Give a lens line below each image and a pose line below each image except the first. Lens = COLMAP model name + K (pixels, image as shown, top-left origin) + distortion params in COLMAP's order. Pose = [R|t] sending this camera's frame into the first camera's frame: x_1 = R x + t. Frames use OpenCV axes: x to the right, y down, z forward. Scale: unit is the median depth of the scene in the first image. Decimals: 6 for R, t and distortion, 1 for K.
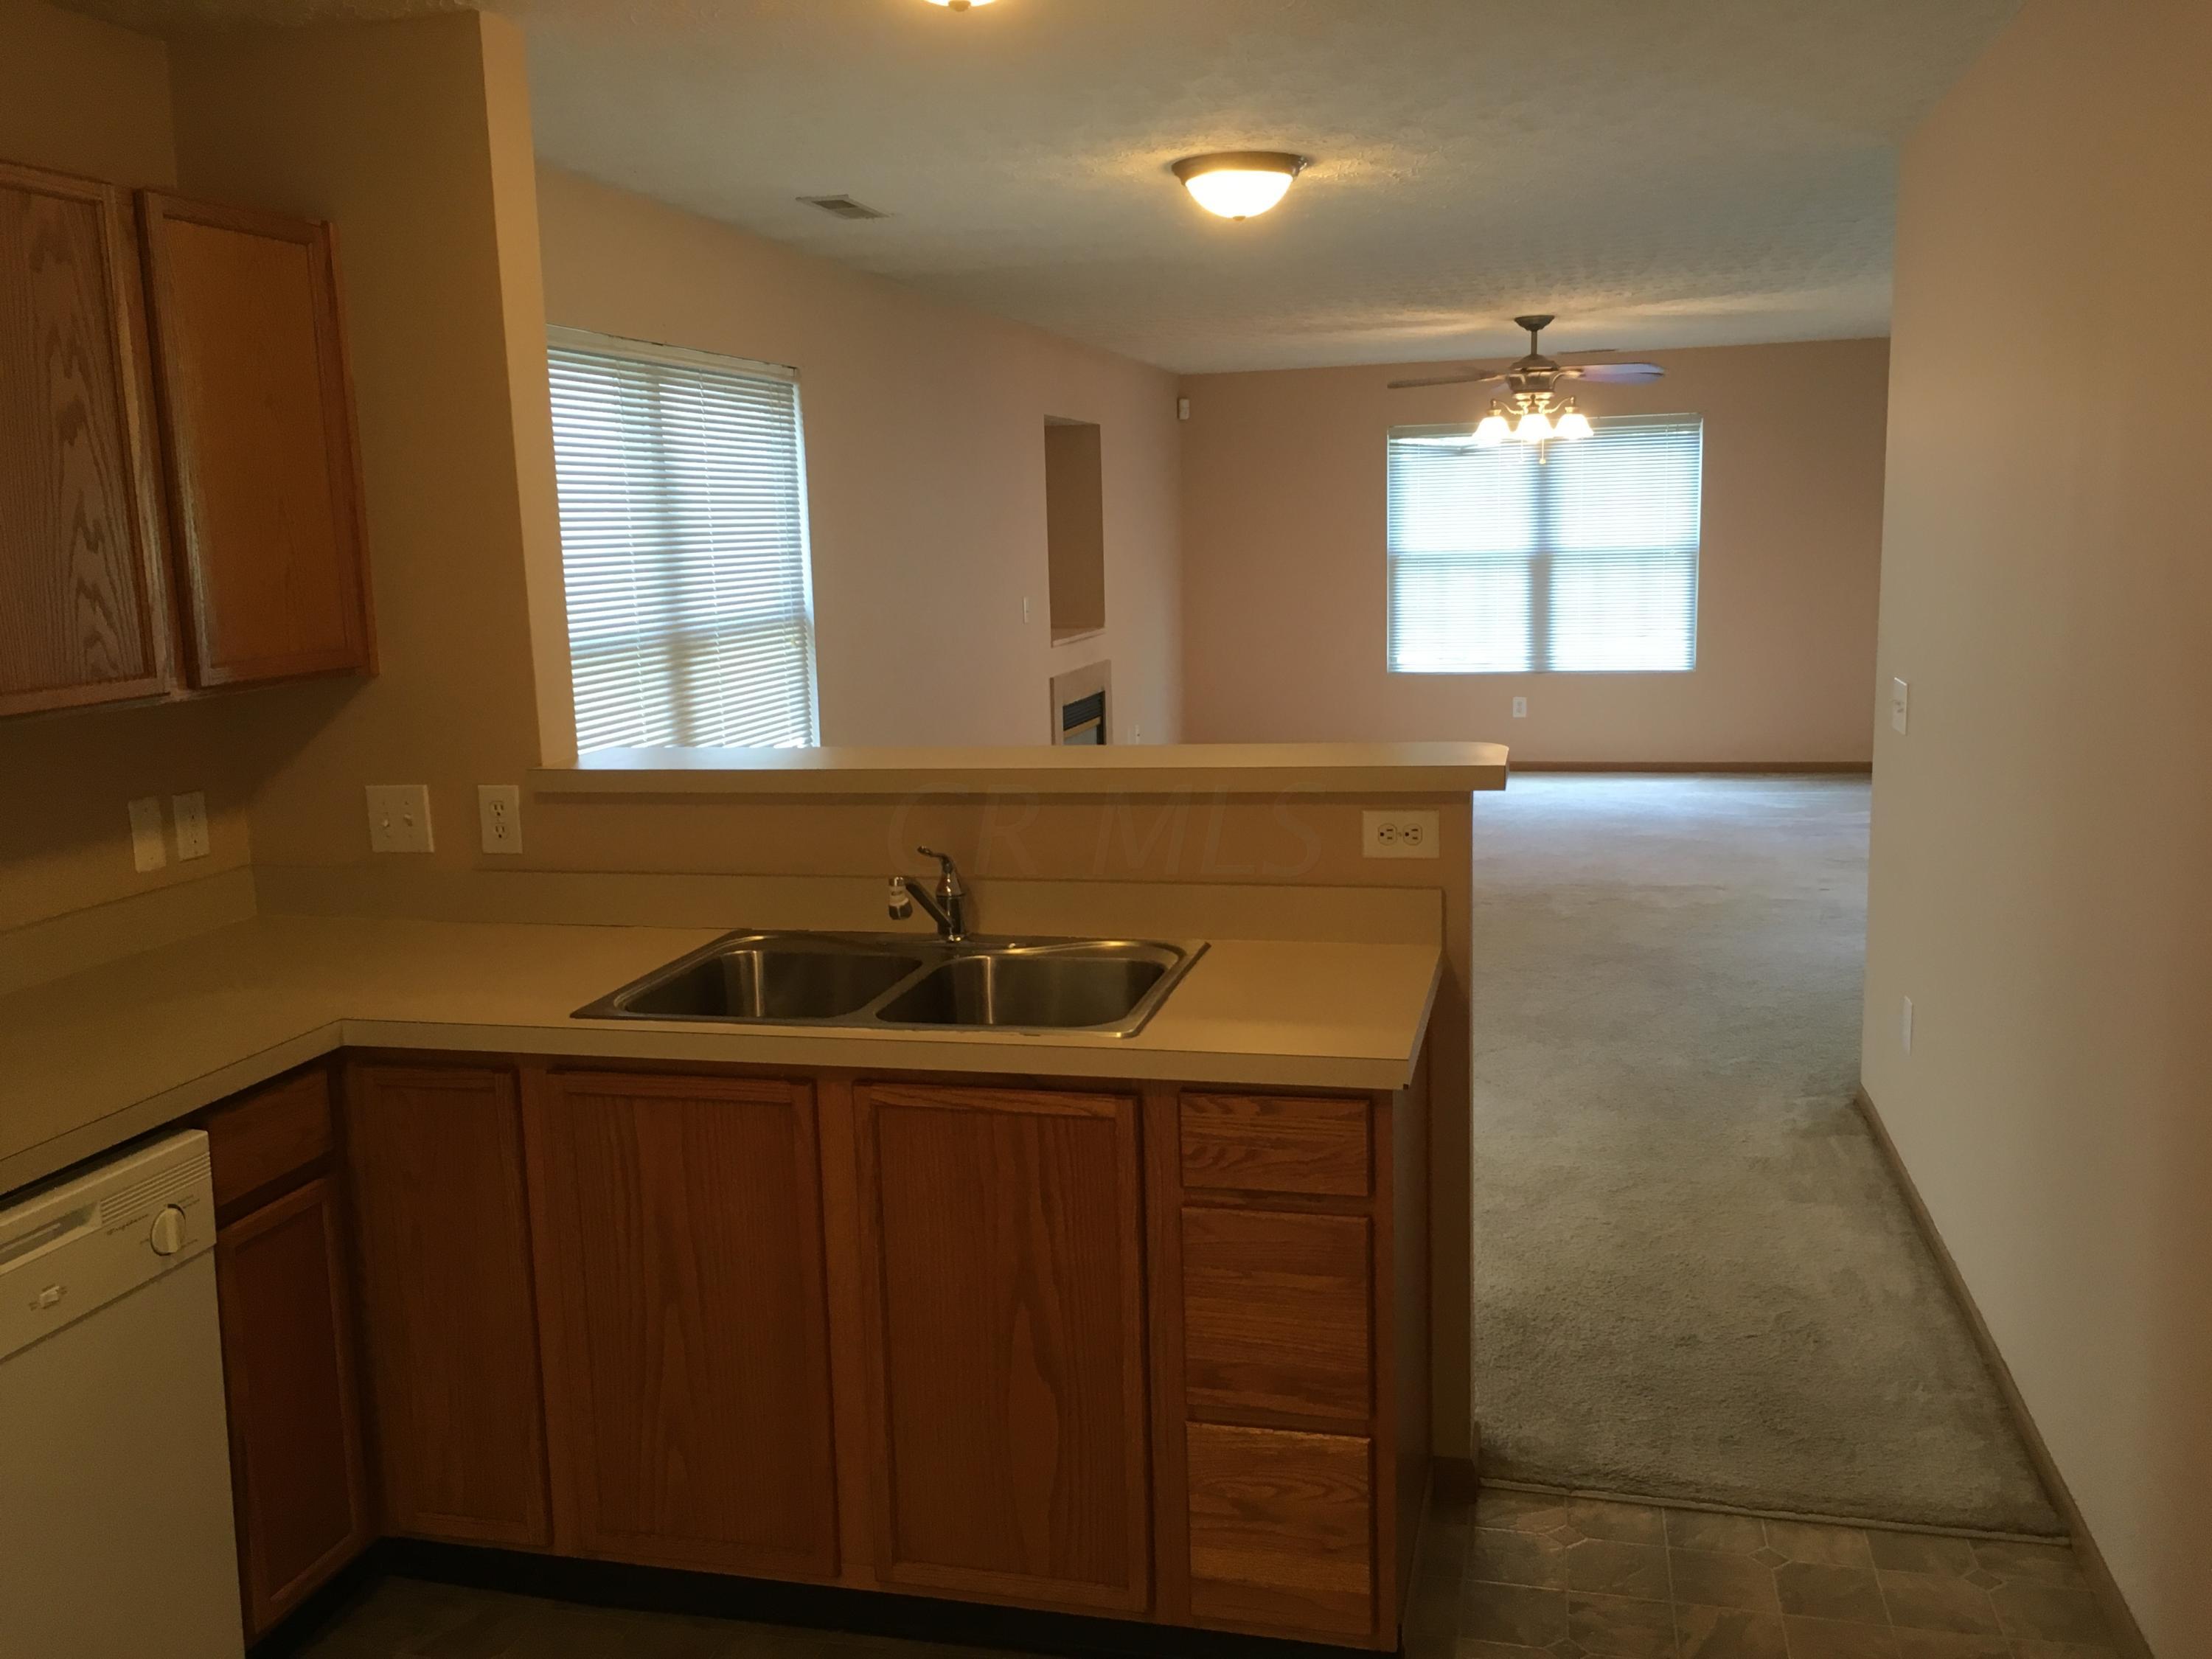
lens RADIAL K [[1861.5, 0, 1100.7], [0, 1861.5, 831.1], [0, 0, 1]] dist [0.013769, -0.006114]
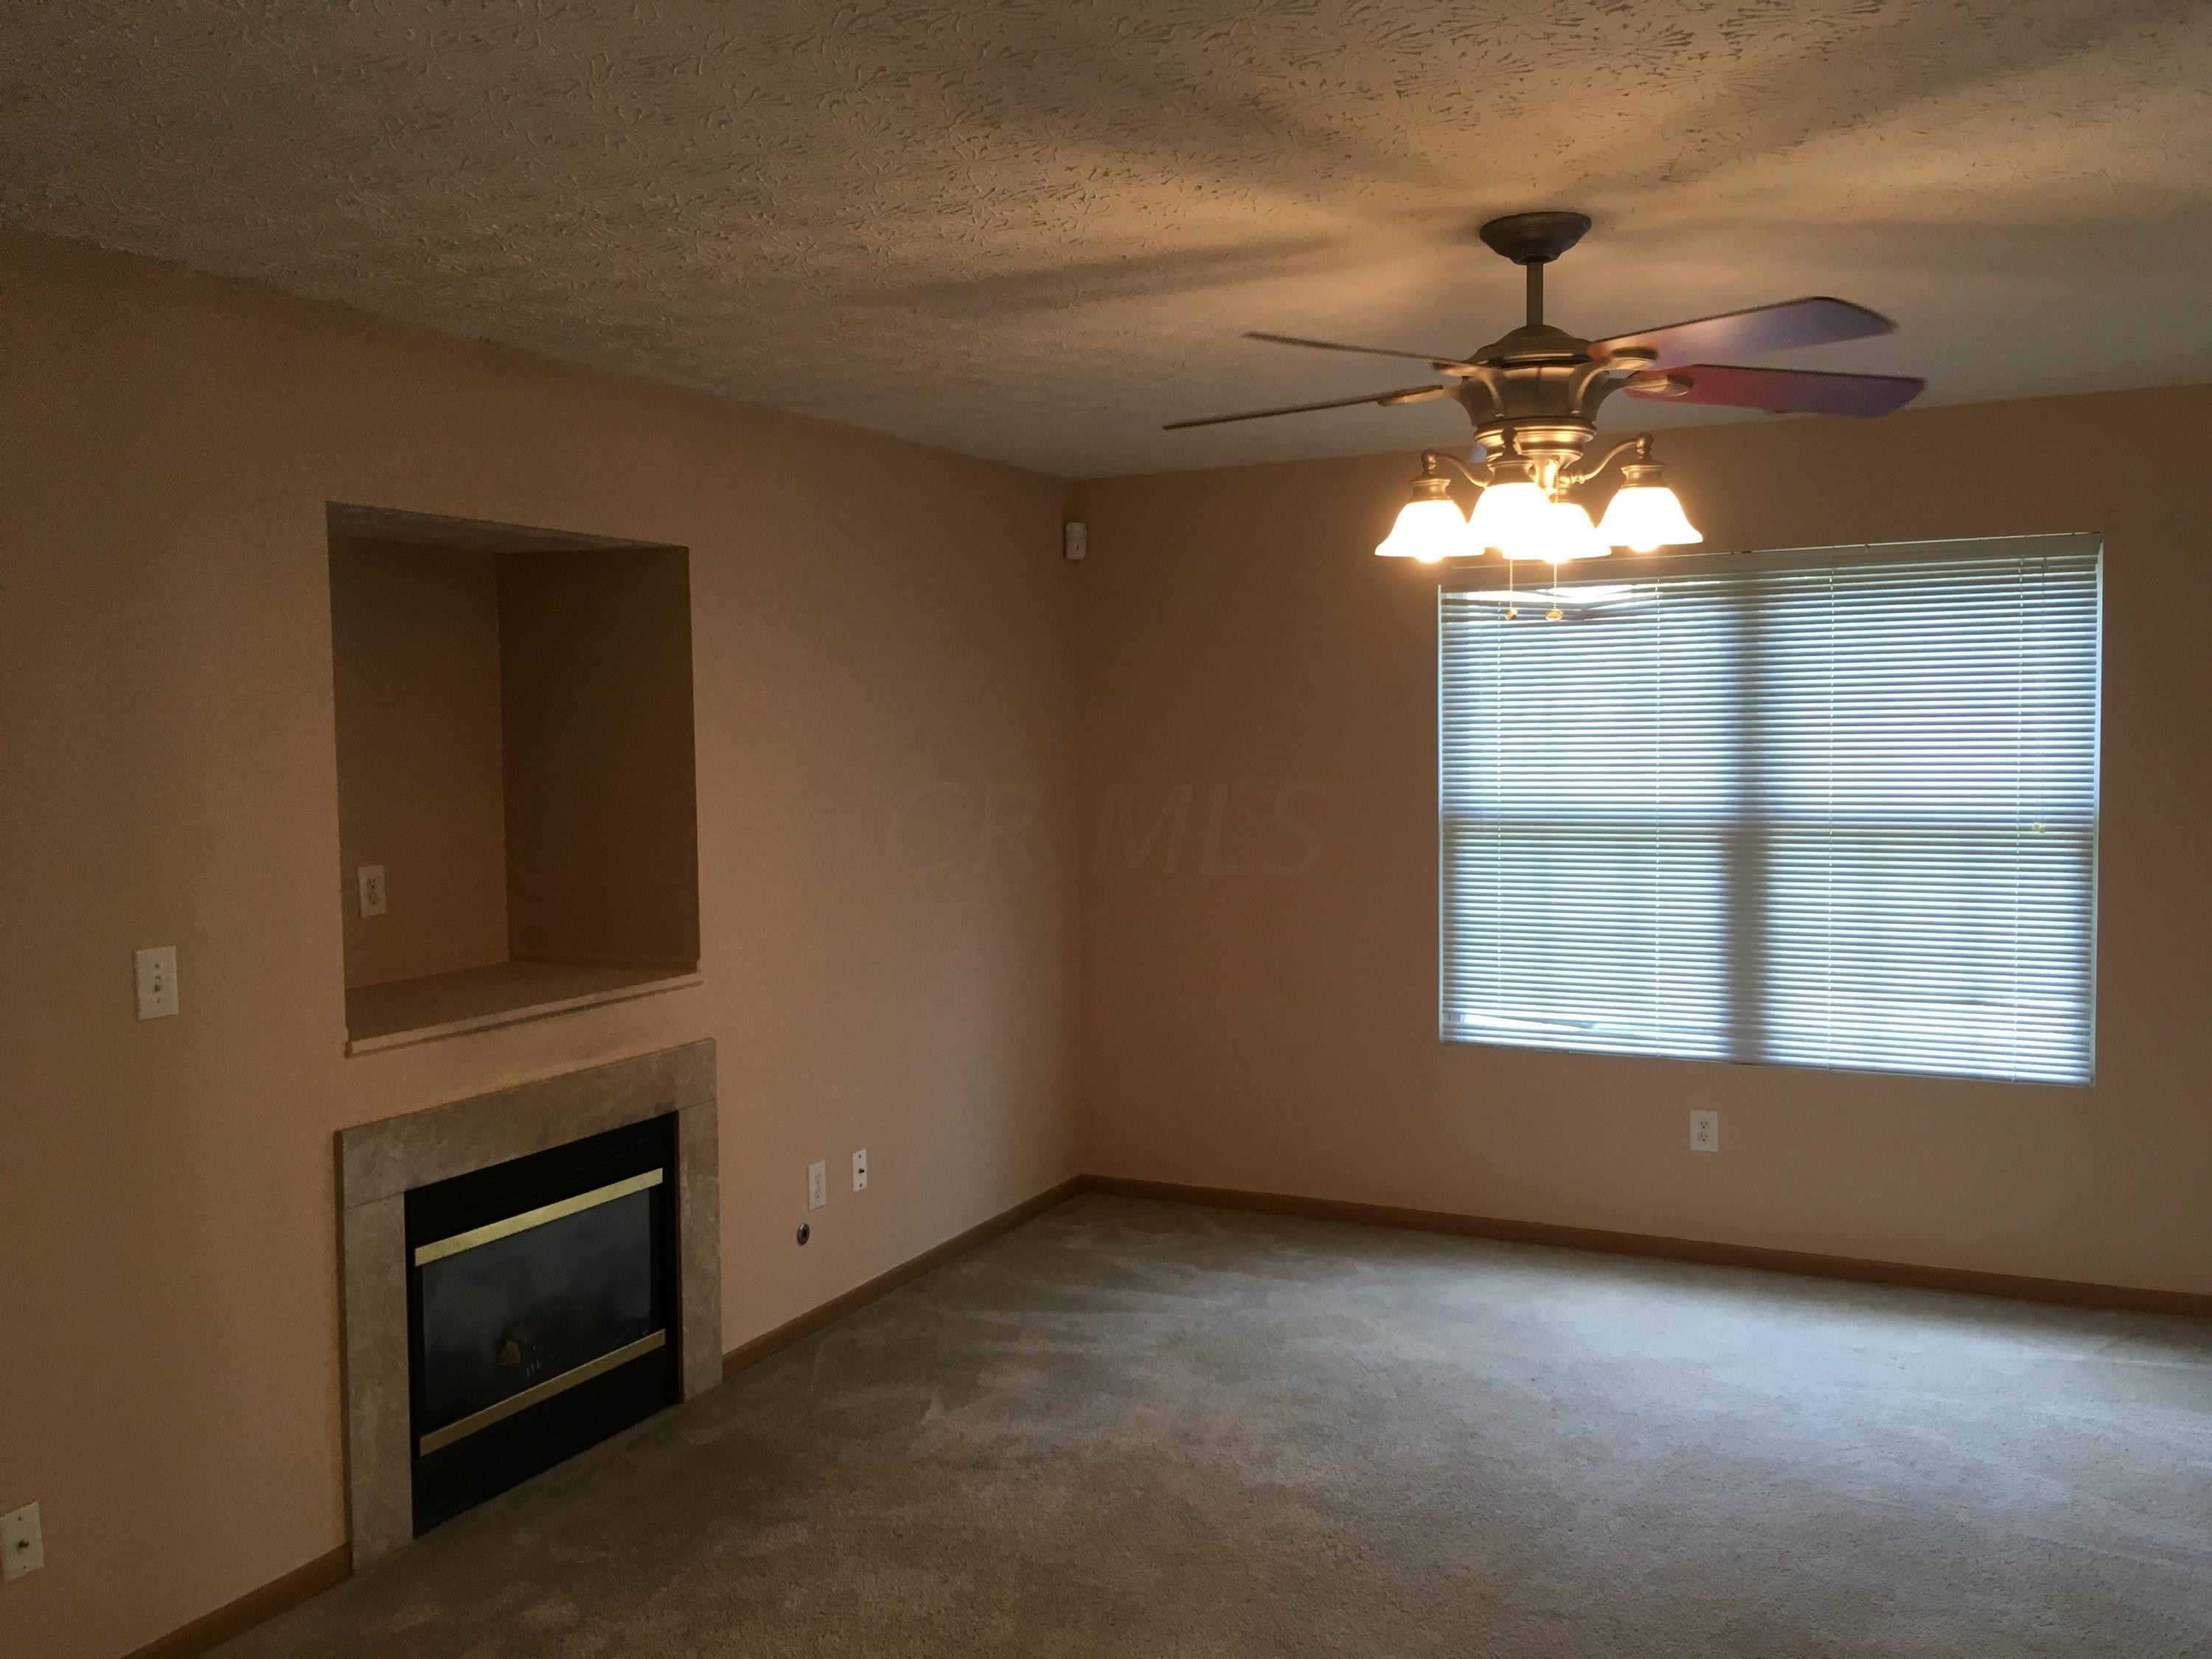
lens RADIAL K [[1861.5, 0, 1110.5], [0, 1861.5, 823.4], [0, 0, 1]] dist [0.013769, -0.006114]
pose [[0.976621, 0.024938, -0.213518, 0.179970], [-0.047572, 0.993694, -0.101531, -0.092063], [0.209640, 0.109315, 0.971649, 0.497343]]
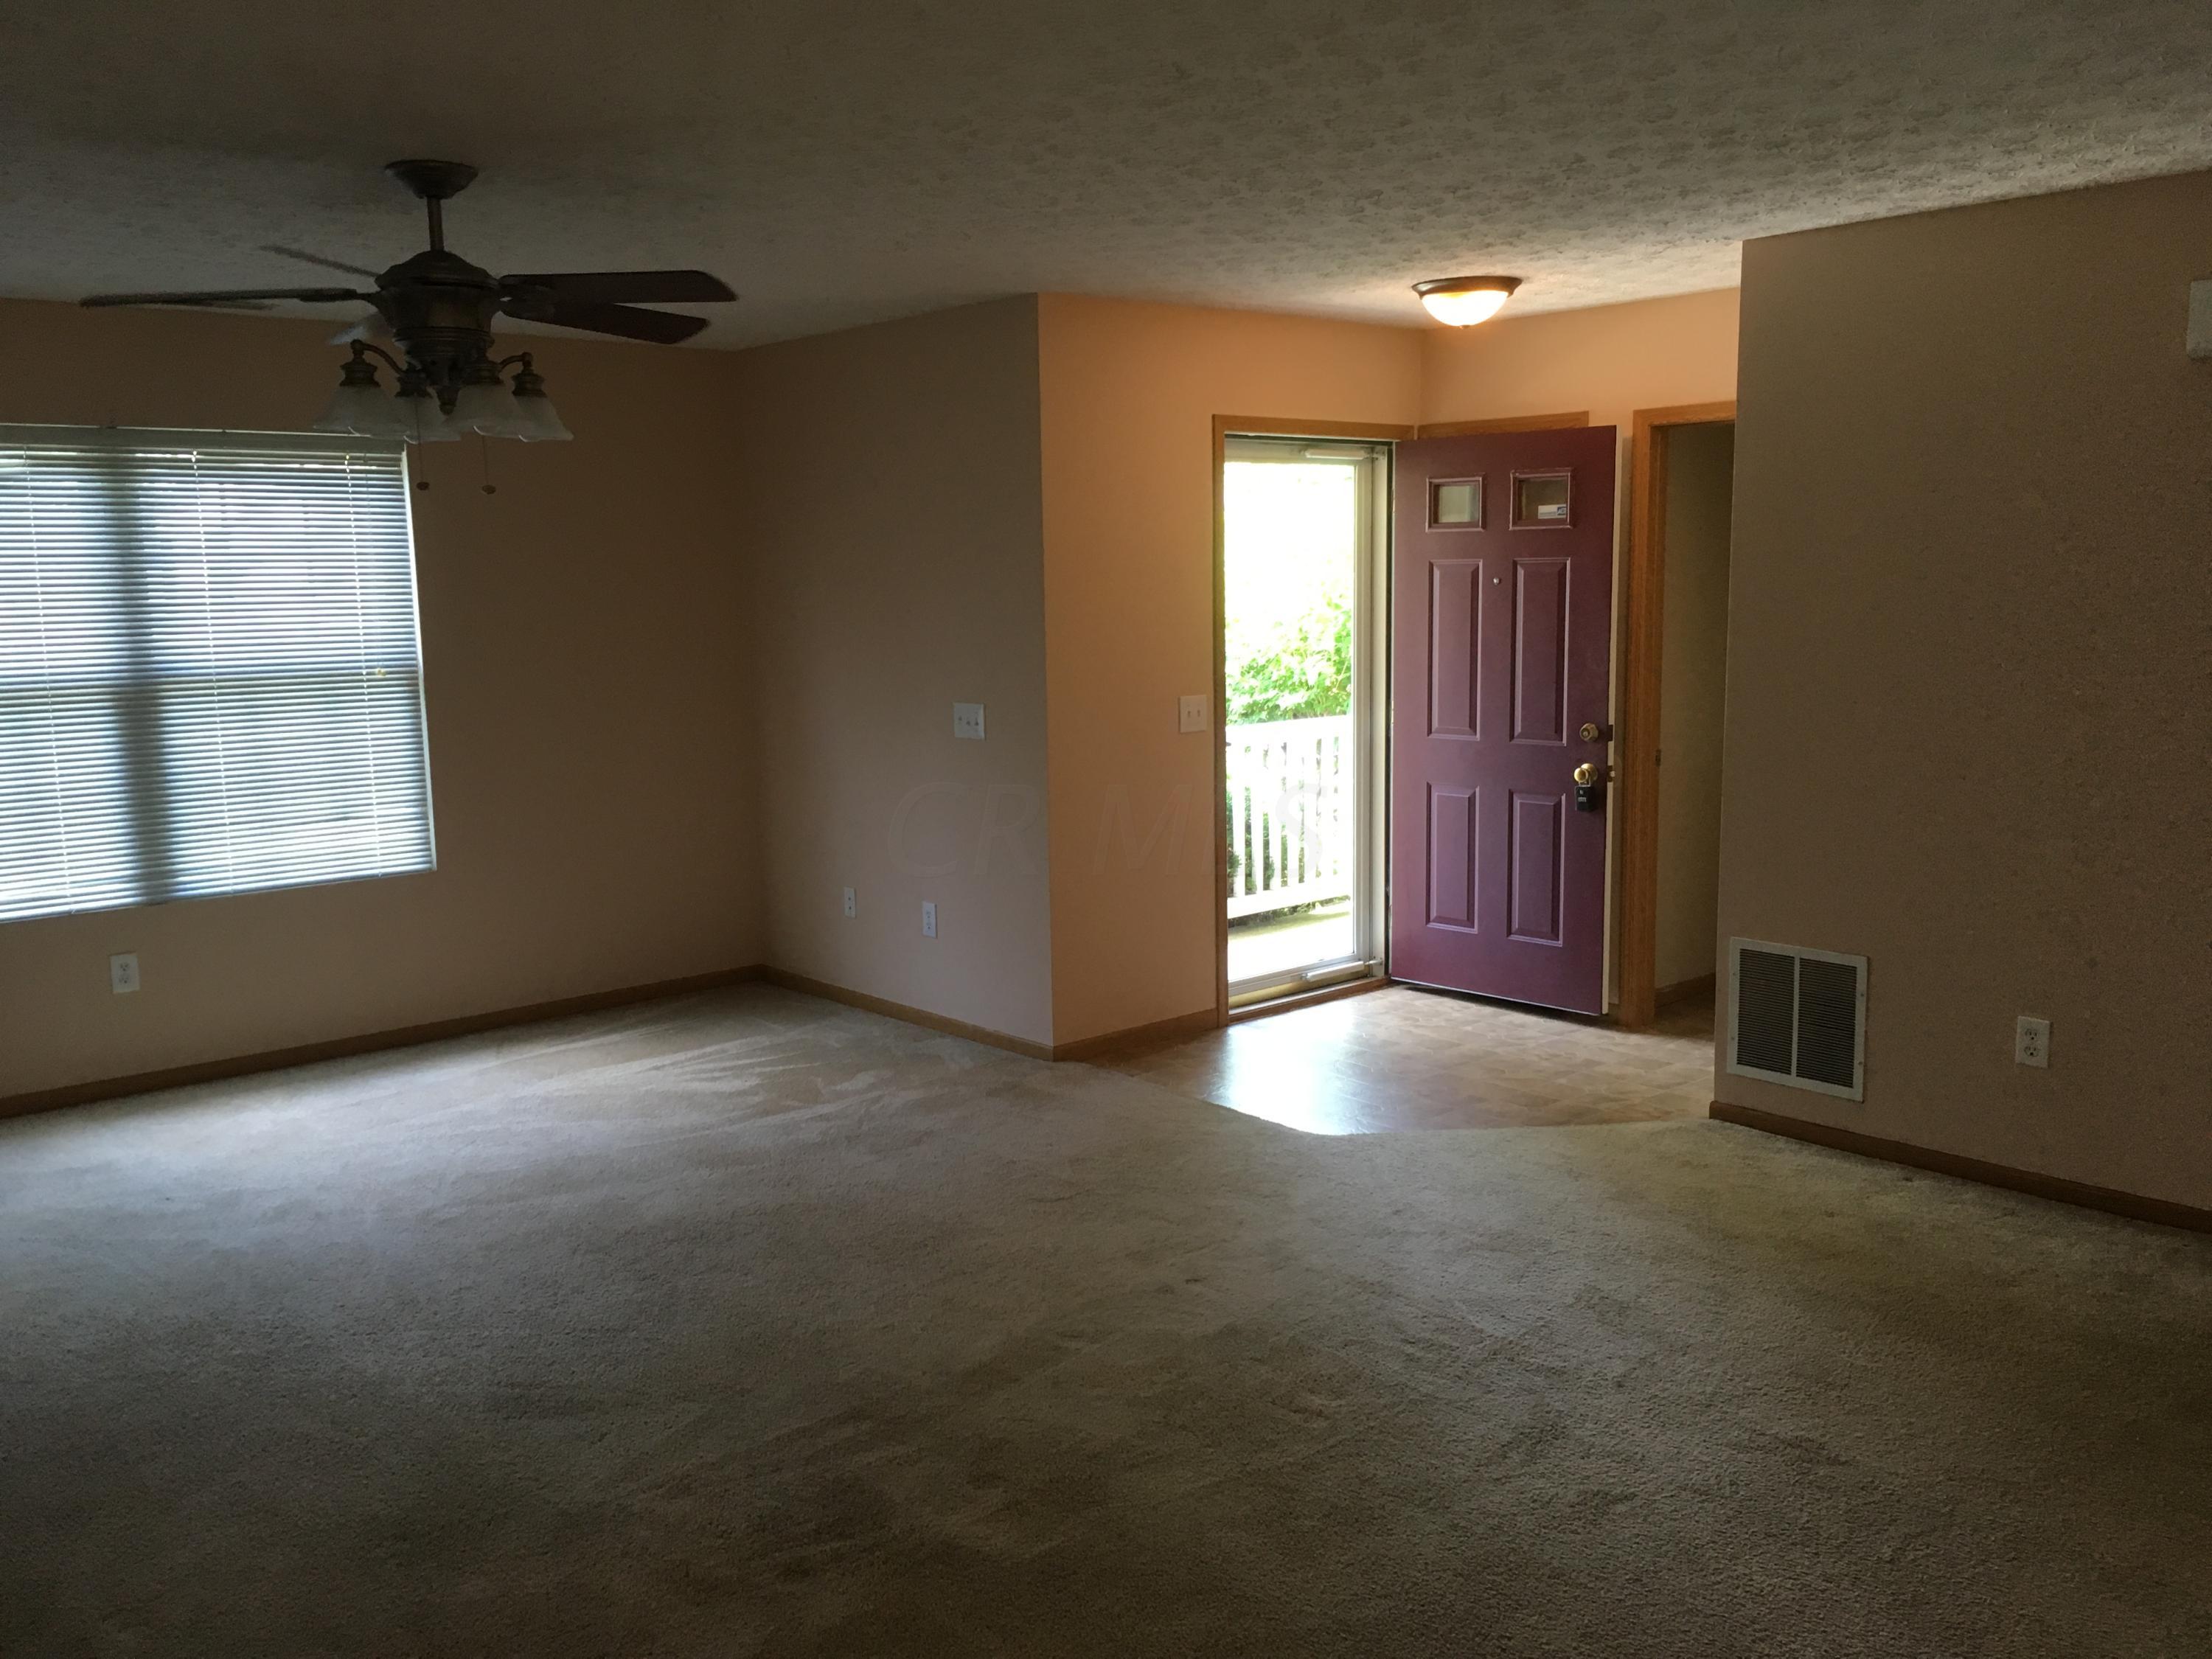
lens RADIAL K [[1861.5, 0, 1109.6], [0, 1861.5, 834.2], [0, 0, 1]] dist [0.013769, -0.006114]
pose [[0.560799, -0.097489, 0.822193, -0.047679], [0.138791, 0.990061, 0.022727, -0.080908], [-0.816237, 0.101367, 0.568755, 0.486489]]
